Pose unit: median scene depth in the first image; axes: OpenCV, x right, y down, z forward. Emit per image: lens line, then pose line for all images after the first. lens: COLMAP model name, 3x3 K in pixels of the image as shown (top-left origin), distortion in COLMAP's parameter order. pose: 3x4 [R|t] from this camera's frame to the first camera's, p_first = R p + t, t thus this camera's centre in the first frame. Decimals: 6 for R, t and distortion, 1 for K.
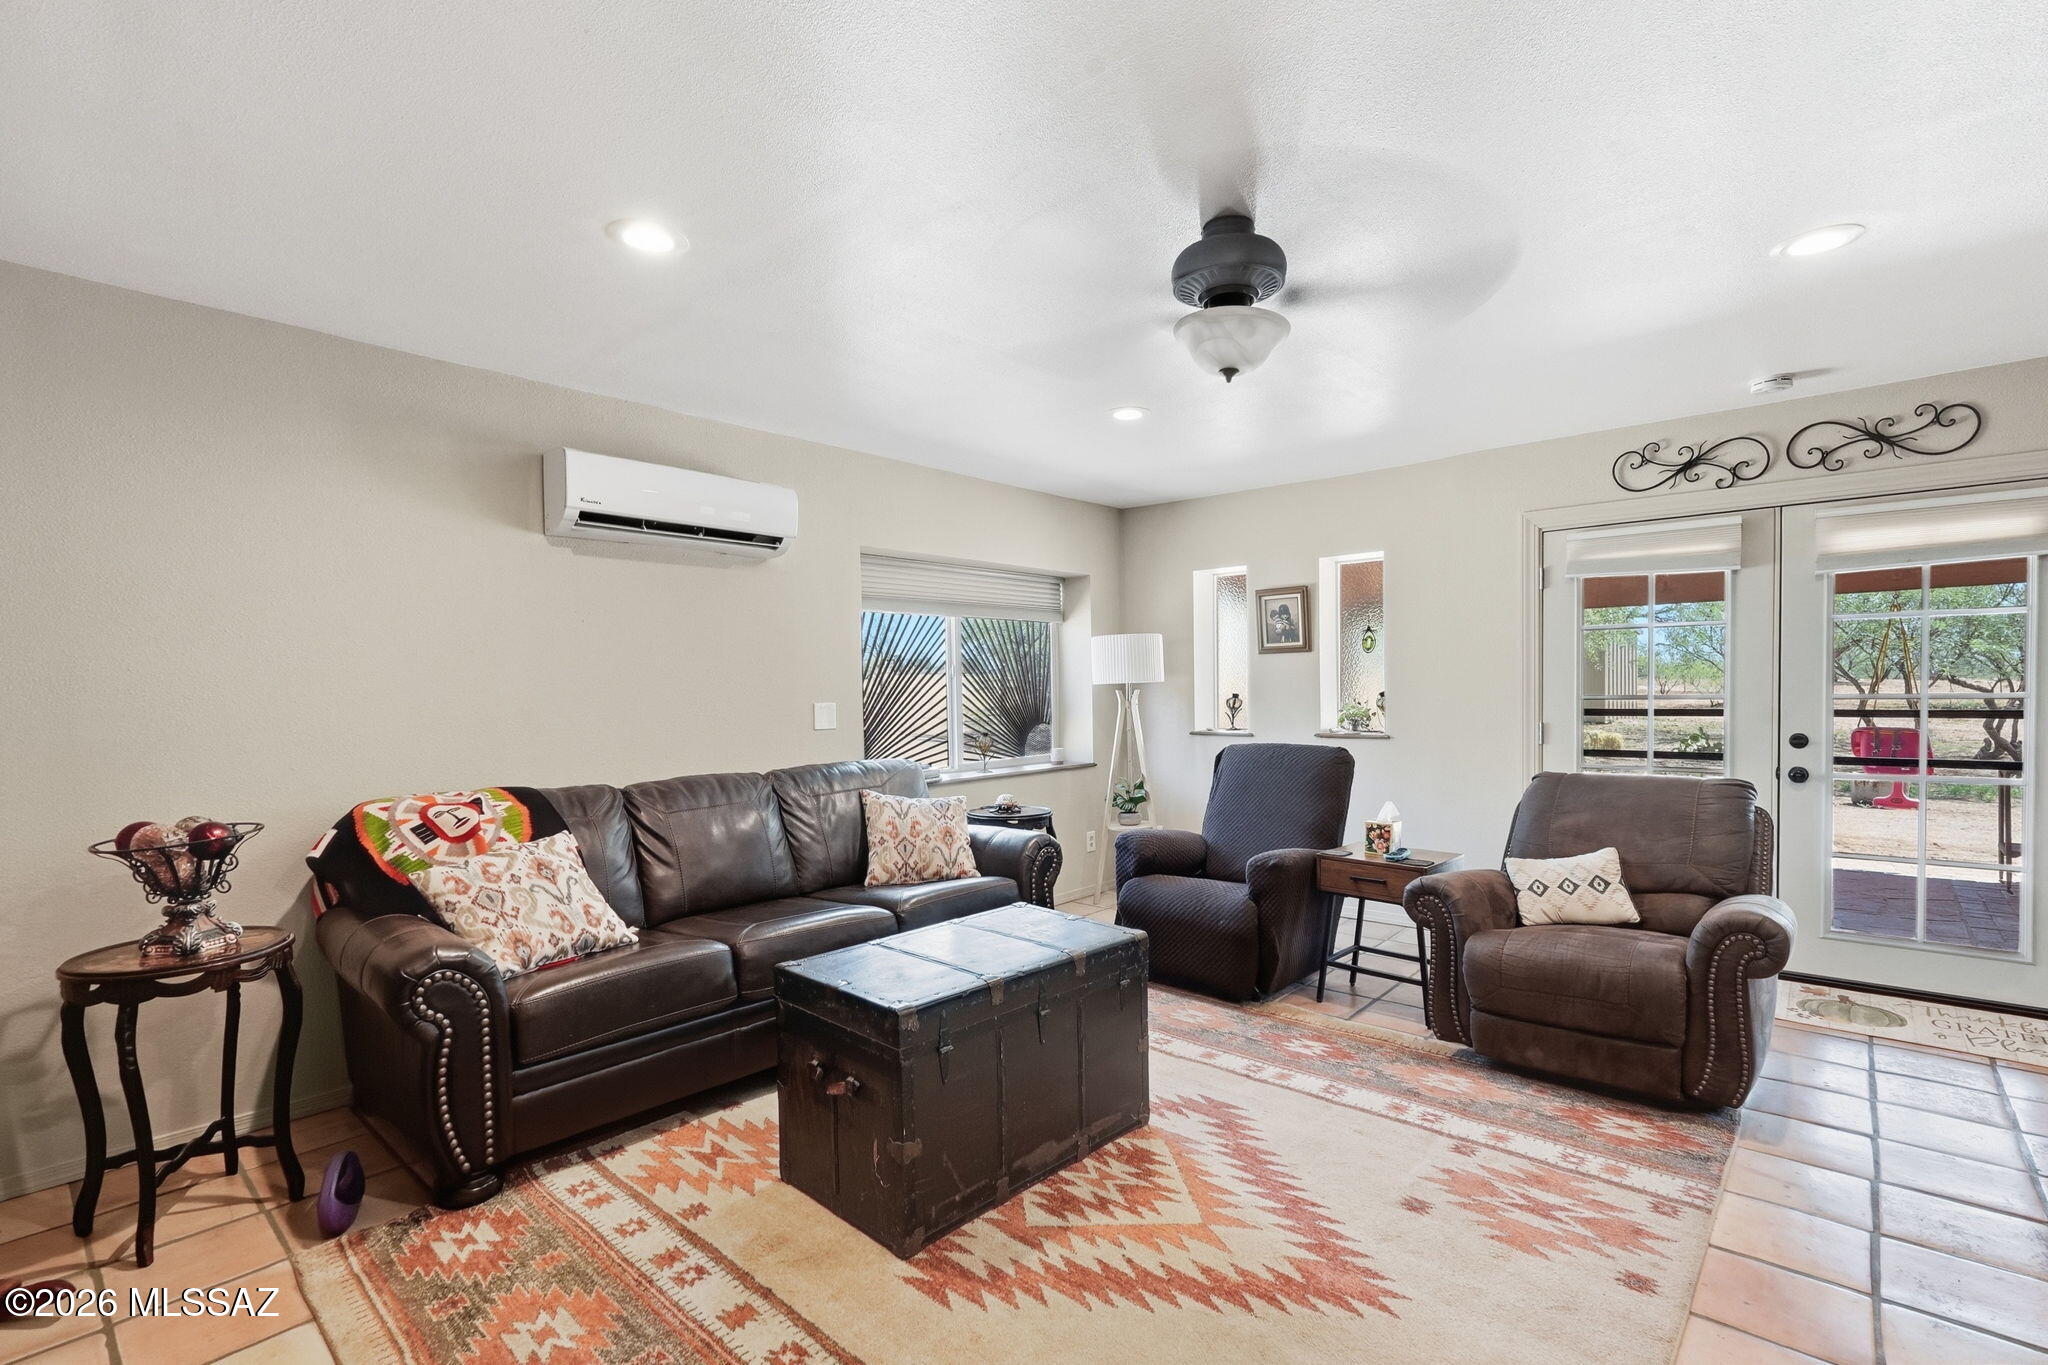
lens RADIAL K [[949.9, 0, 1024.0], [0, 949.9, 682.5], [0, 0, 1]] dist [-0.000402, 0.000663]
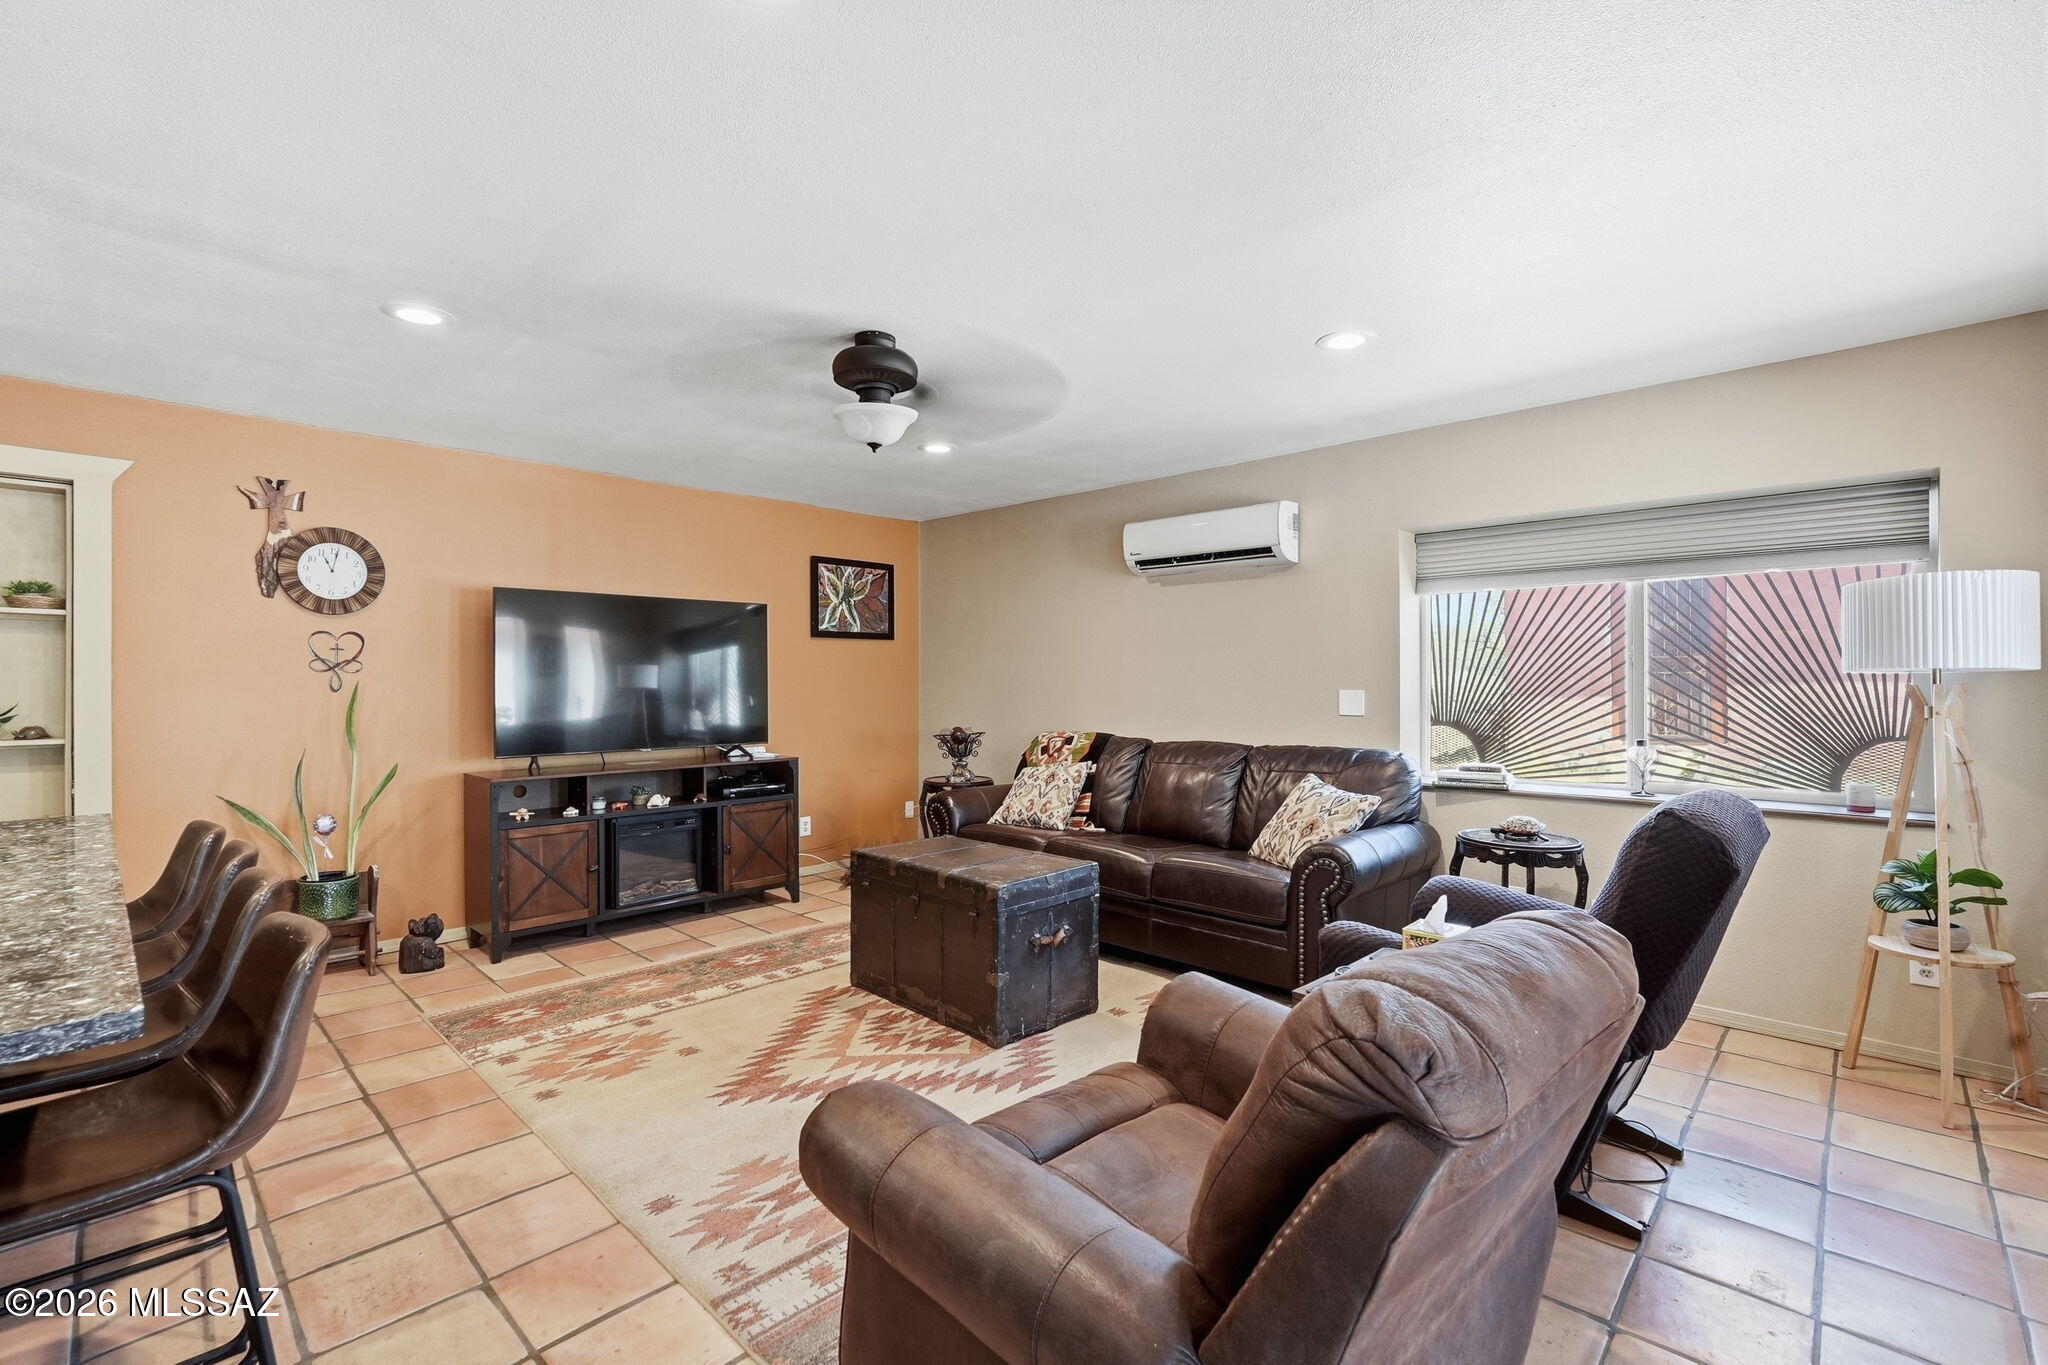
lens RADIAL K [[907.0, 0, 1022.8], [0, 907.0, 672.7], [0, 0, 1]] dist [-0.001195, -0.000089]
pose [[-0.042591, 0.005914, -0.999075, 1.214096], [0.005239, 0.999970, 0.005696, -0.009627], [0.999079, -0.004991, -0.042621, 1.051334]]
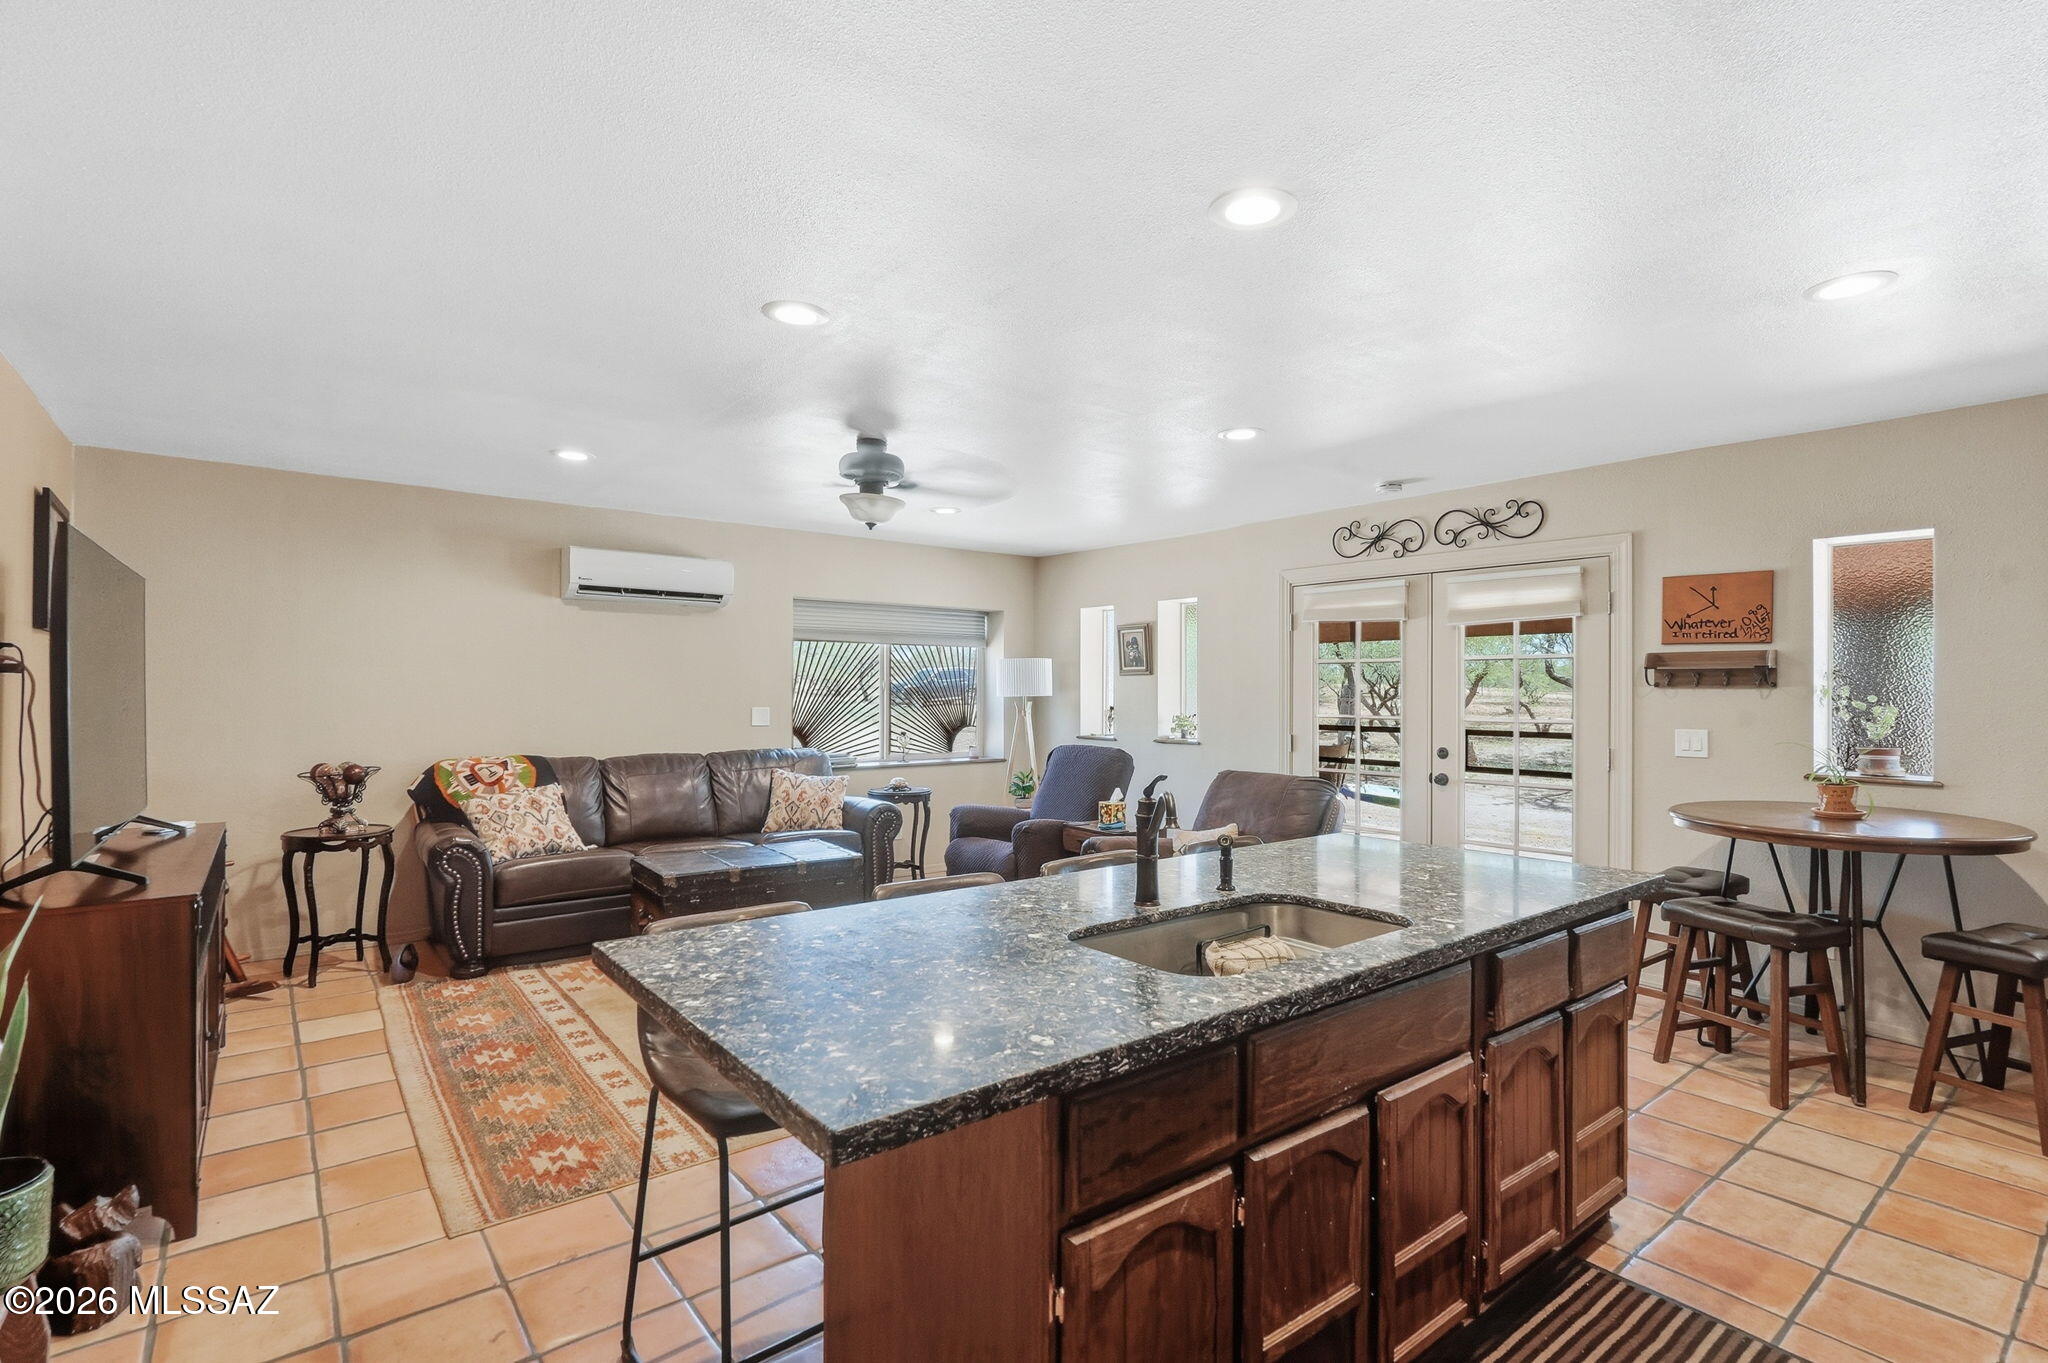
lens RADIAL K [[975.6, 0, 1017.4], [0, 975.6, 647.0], [0, 0, 1]] dist [-0.002007, -0.000757]
pose [[0.984691, 0.010868, -0.173970, 0.652632], [-0.017660, 0.999139, -0.037541, -0.031975], [0.173412, 0.040039, 0.984035, -0.578920]]
